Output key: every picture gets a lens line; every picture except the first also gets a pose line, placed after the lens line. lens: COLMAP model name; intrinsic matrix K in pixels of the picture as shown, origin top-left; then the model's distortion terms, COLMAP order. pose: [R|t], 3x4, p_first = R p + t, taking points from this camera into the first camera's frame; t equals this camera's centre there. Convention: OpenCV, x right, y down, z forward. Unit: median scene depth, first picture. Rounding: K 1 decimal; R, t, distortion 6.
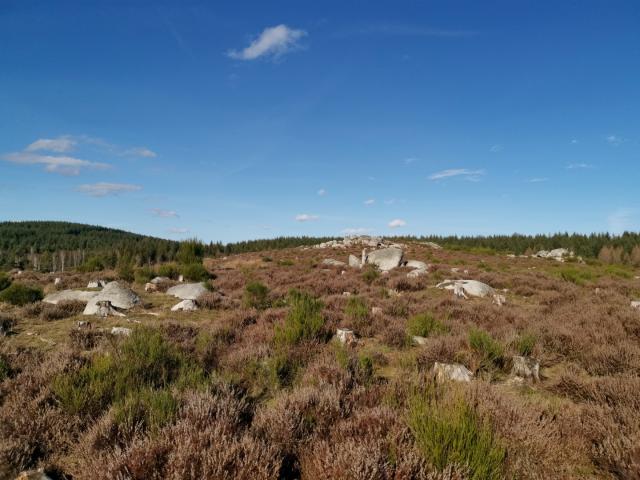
lens RADIAL K [[470.6, 0, 320.6], [0, 470.6, 241.4], [0, 0, 1]] dist [0.003548, 0.001719]
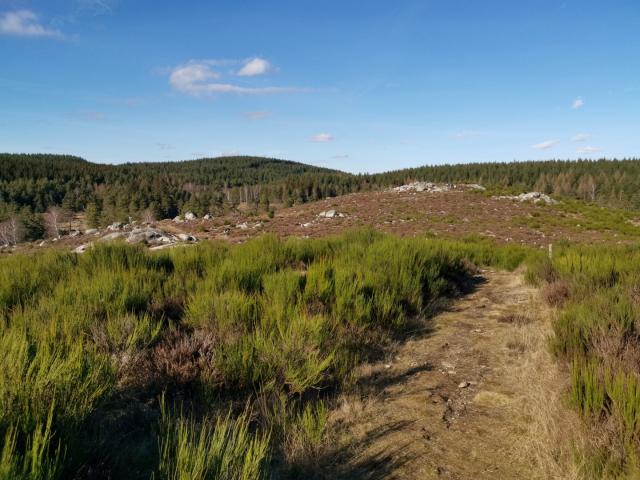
lens RADIAL K [[470.6, 0, 320.2], [0, 470.6, 240.0], [0, 0, 1]] dist [0.003548, 0.001719]
pose [[0.939067, 0.012927, -0.343490, 0.055805], [0.042502, 0.987257, 0.153350, -0.012992], [0.341095, -0.158605, 0.926552, -0.094758]]
